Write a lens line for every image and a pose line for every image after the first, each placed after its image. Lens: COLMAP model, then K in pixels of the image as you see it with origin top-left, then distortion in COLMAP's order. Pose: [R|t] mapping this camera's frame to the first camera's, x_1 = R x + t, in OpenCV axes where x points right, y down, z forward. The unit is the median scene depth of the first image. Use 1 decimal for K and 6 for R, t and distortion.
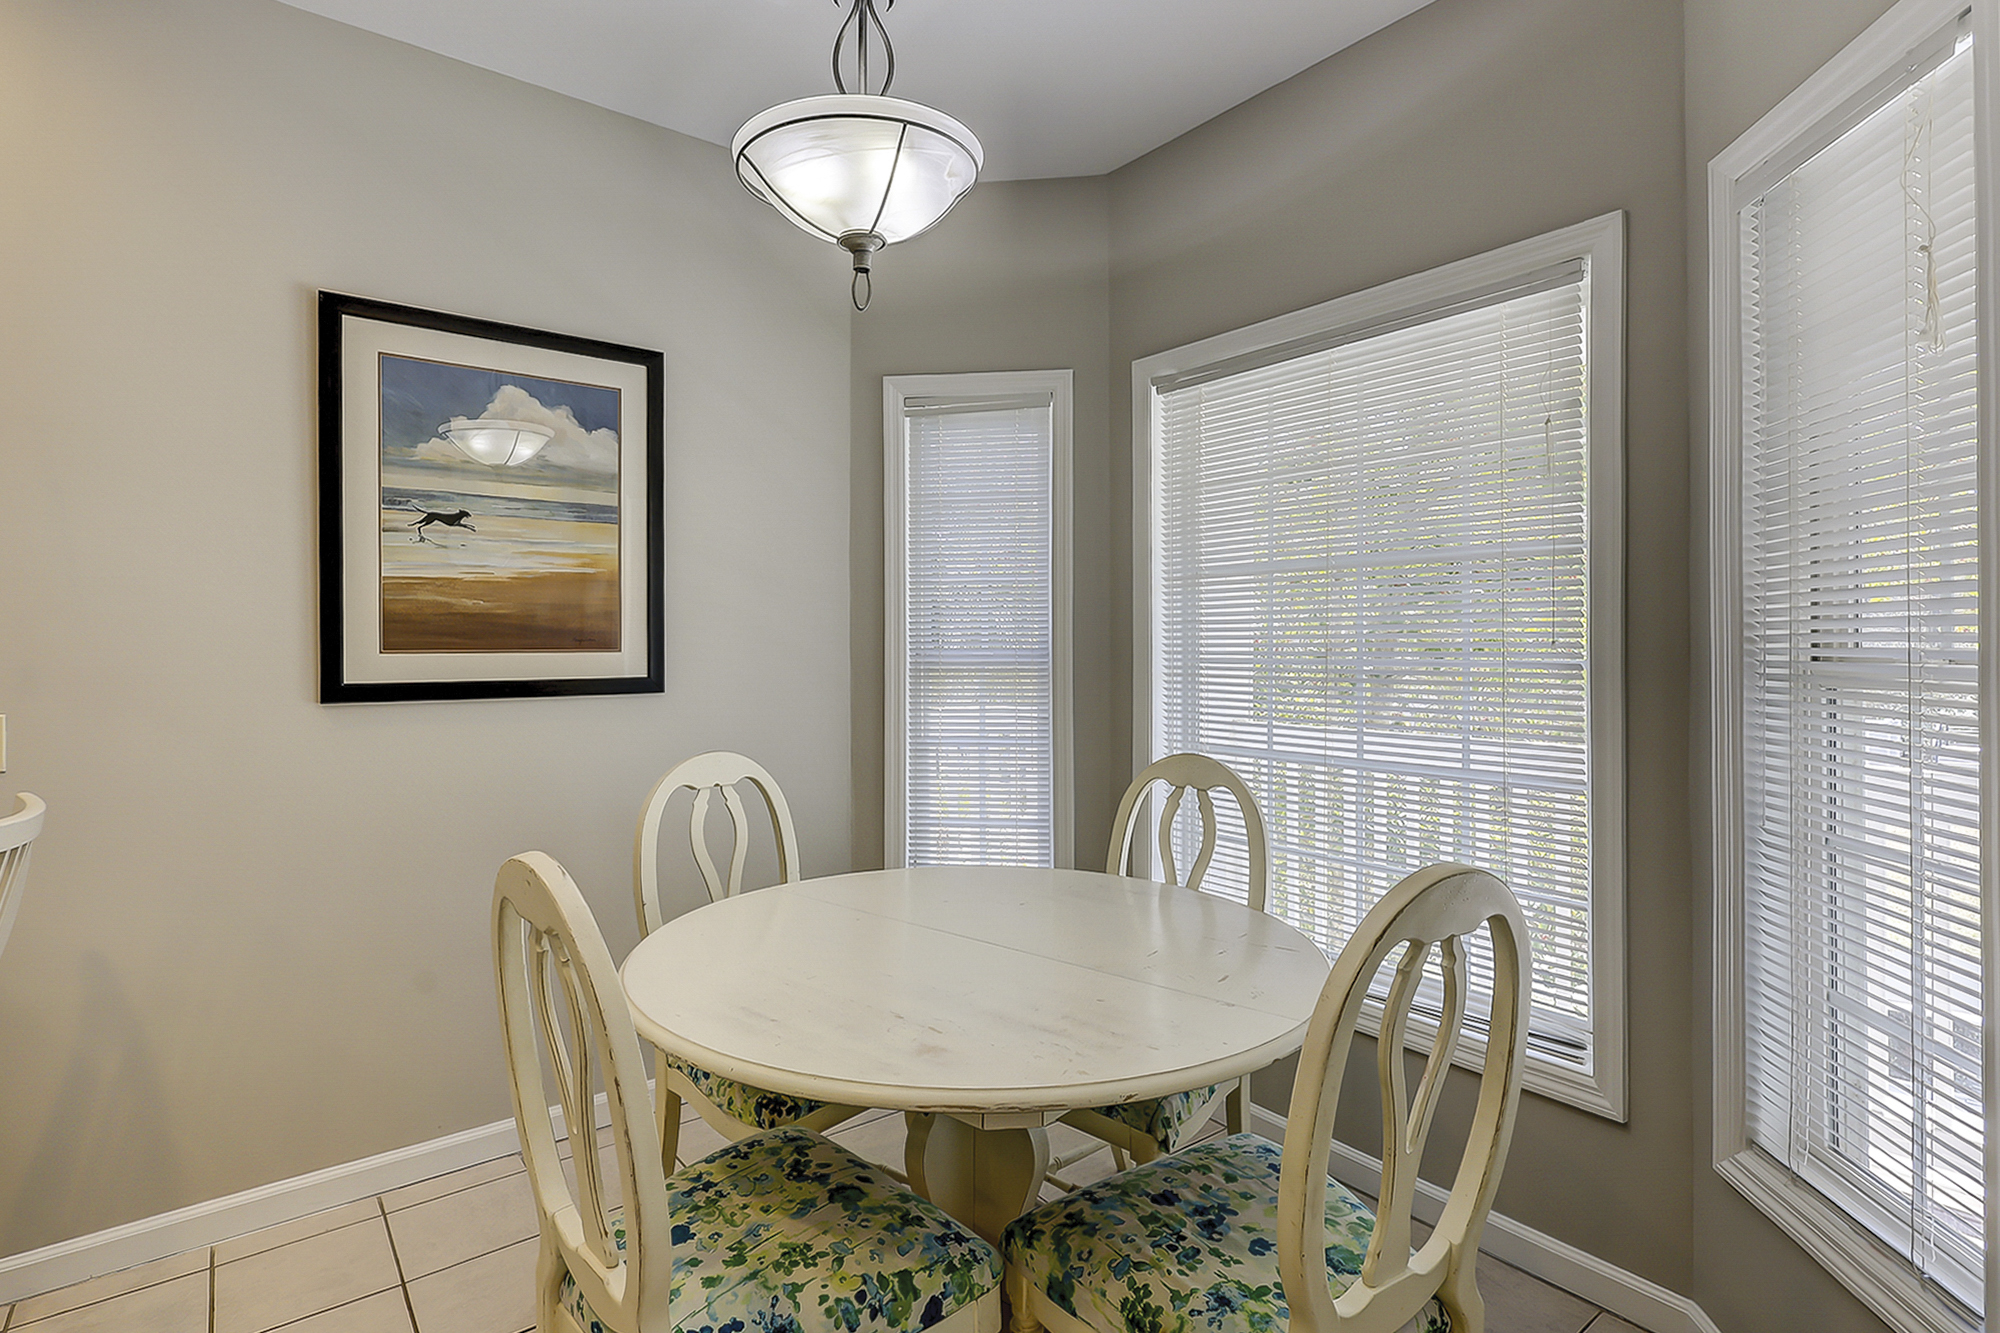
lens RADIAL K [[988.6, 0, 992.9], [0, 988.6, 644.9], [0, 0, 1]] dist [-0.001404, -0.000275]
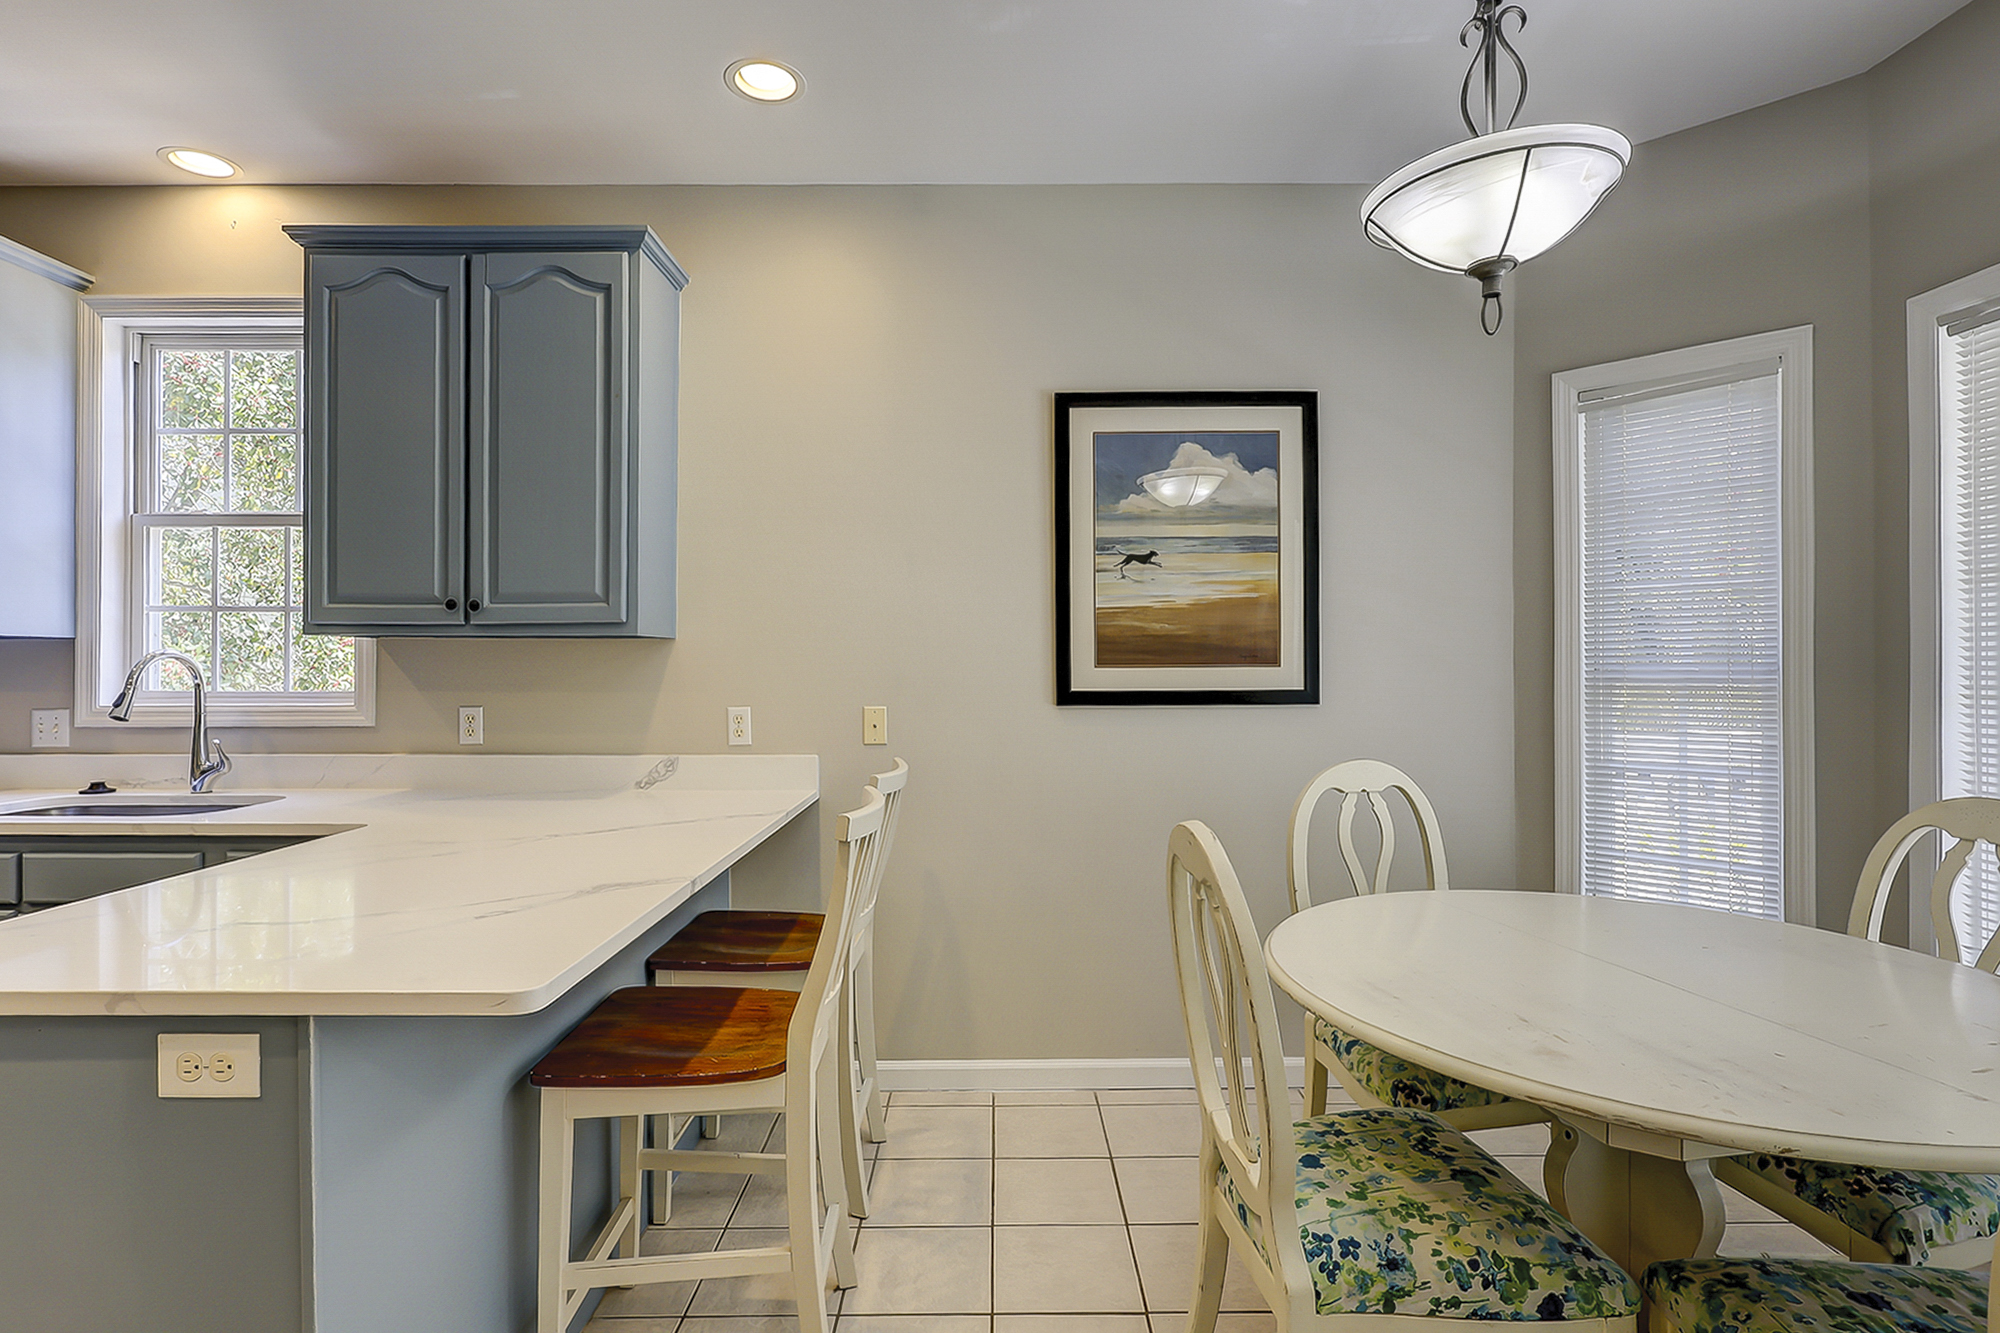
lens RADIAL K [[989.5, 0, 1000.0], [0, 989.5, 666.5], [0, 0, 1]] dist [-0.010005, -0.000804]
pose [[0.793824, 0.000832, -0.608147, 0.072974], [0.002833, 0.999983, 0.005066, 0.000566], [0.608141, -0.005744, 0.793808, -0.109814]]
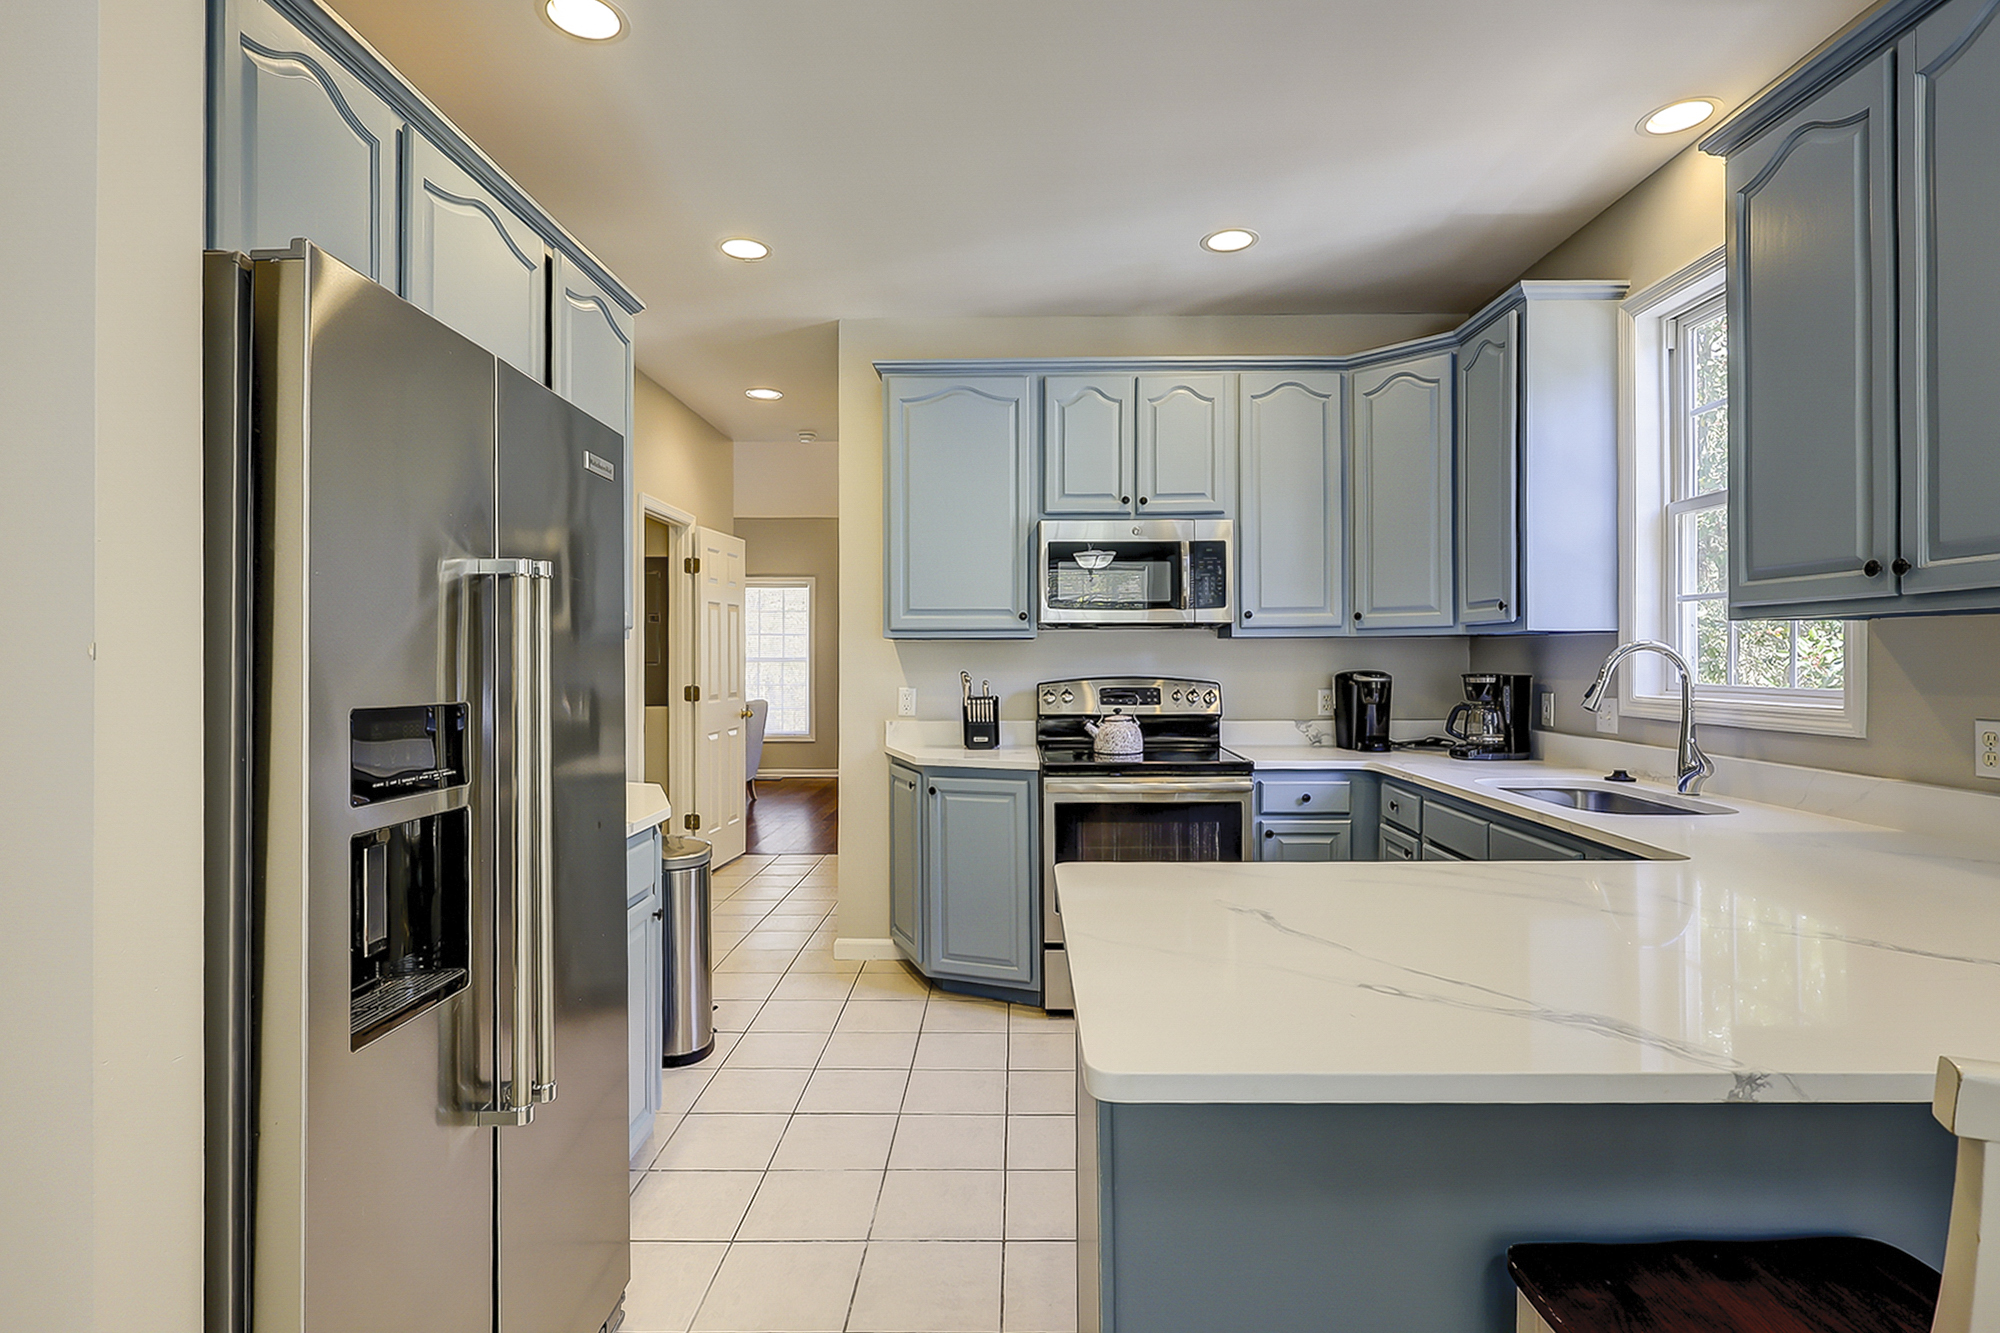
lens RADIAL K [[989.1, 0, 1007.1], [0, 989.1, 650.7], [0, 0, 1]] dist [0.000638, -0.000161]
pose [[-0.621408, -0.002493, -0.783483, -0.122177], [0.008017, 0.999922, -0.009540, 0.000356], [0.783446, -0.012209, -0.621339, 0.482449]]
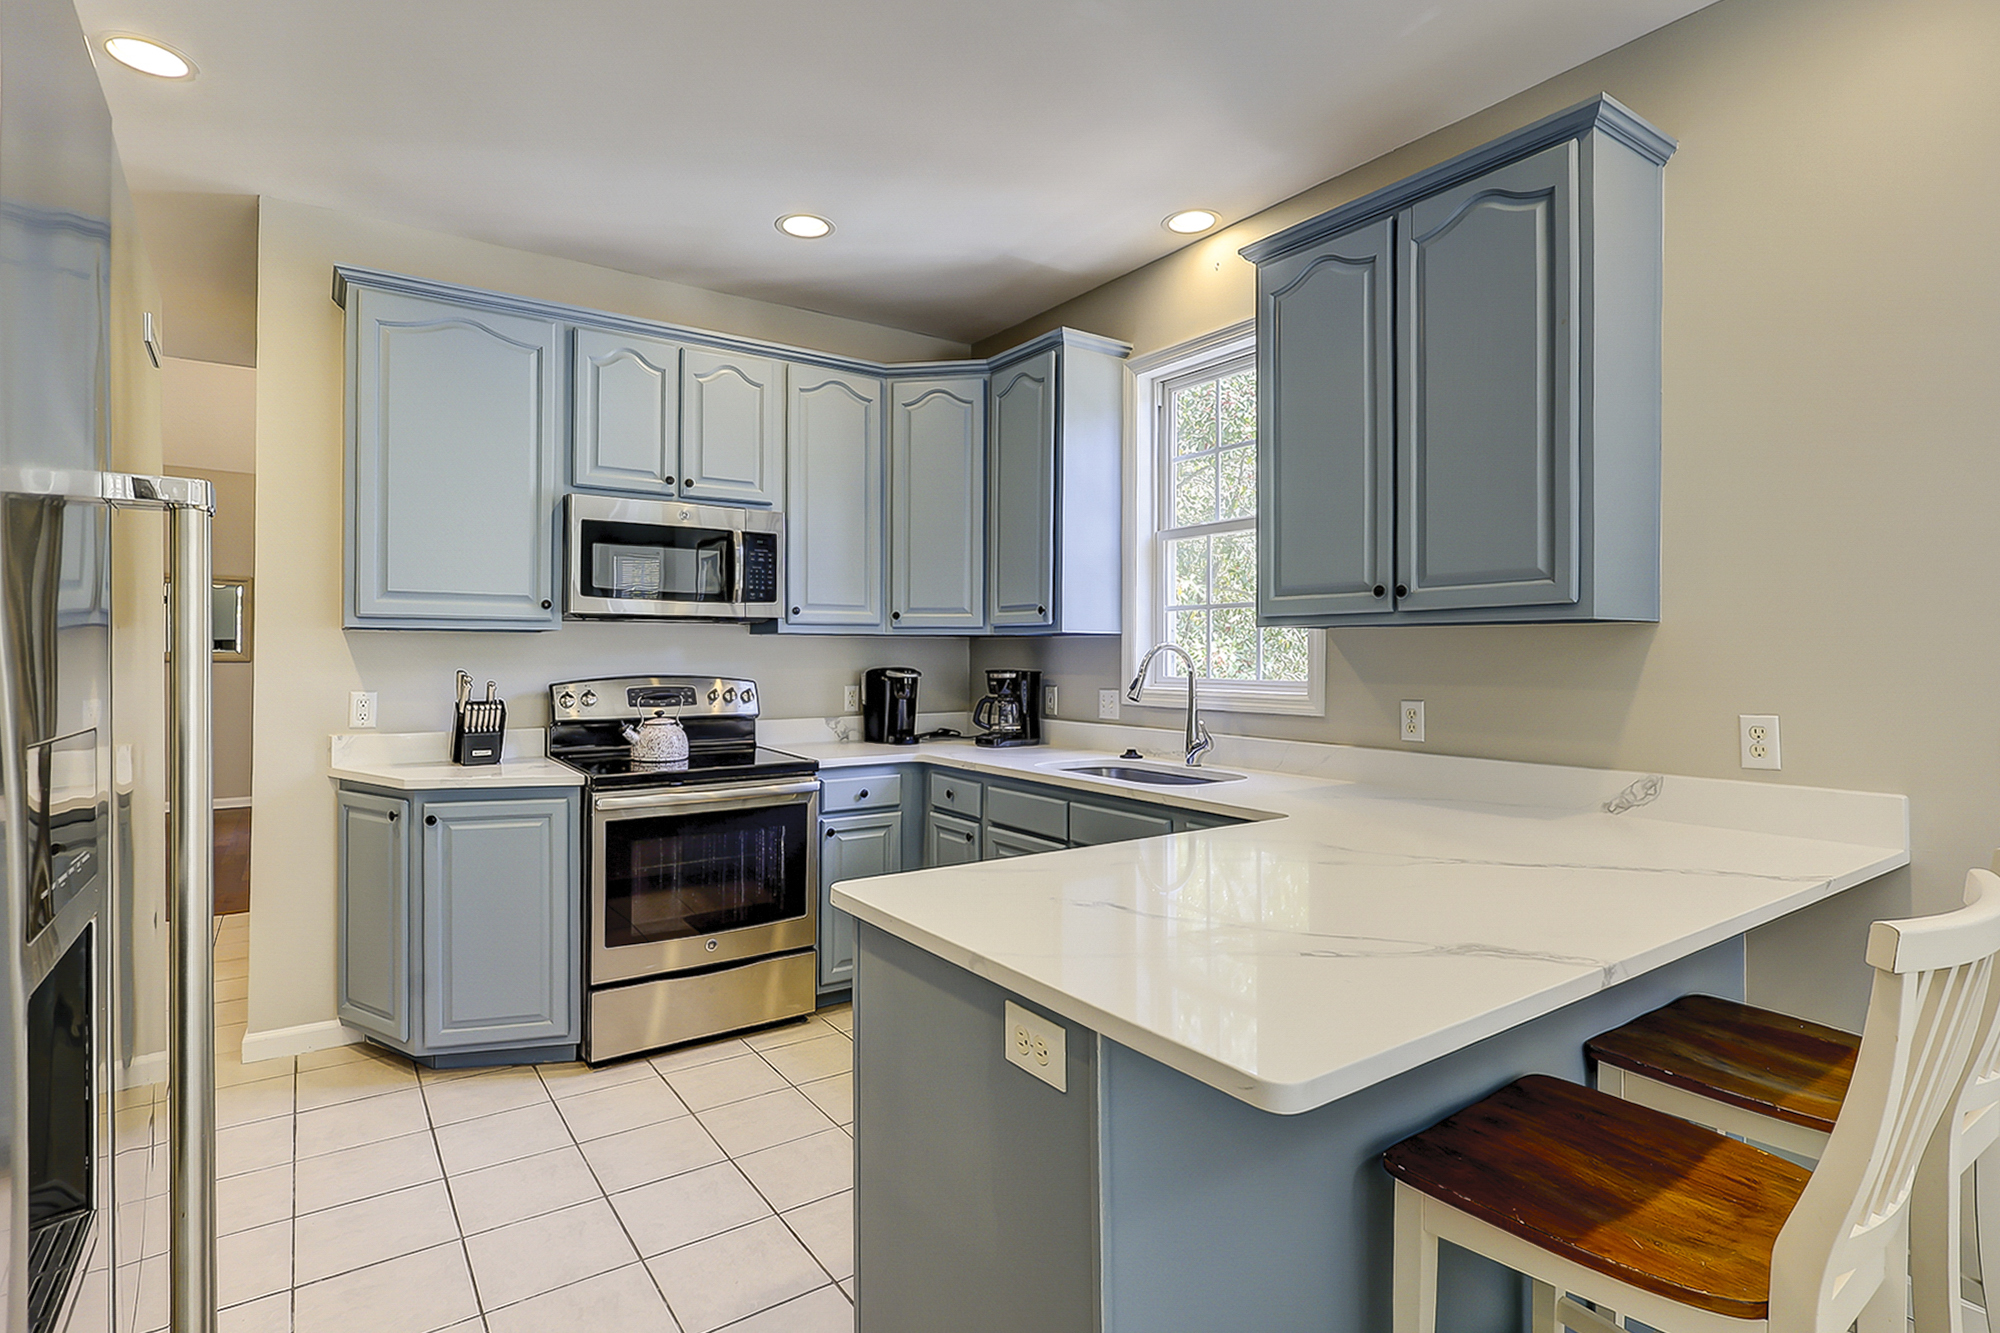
lens RADIAL K [[988.6, 0, 992.9], [0, 988.6, 644.9], [0, 0, 1]] dist [-0.001404, -0.000275]
pose [[-0.054696, -0.008882, -0.998464, -0.055342], [0.003903, 0.999951, -0.009109, -0.000861], [0.998495, -0.004395, -0.054658, 0.090897]]
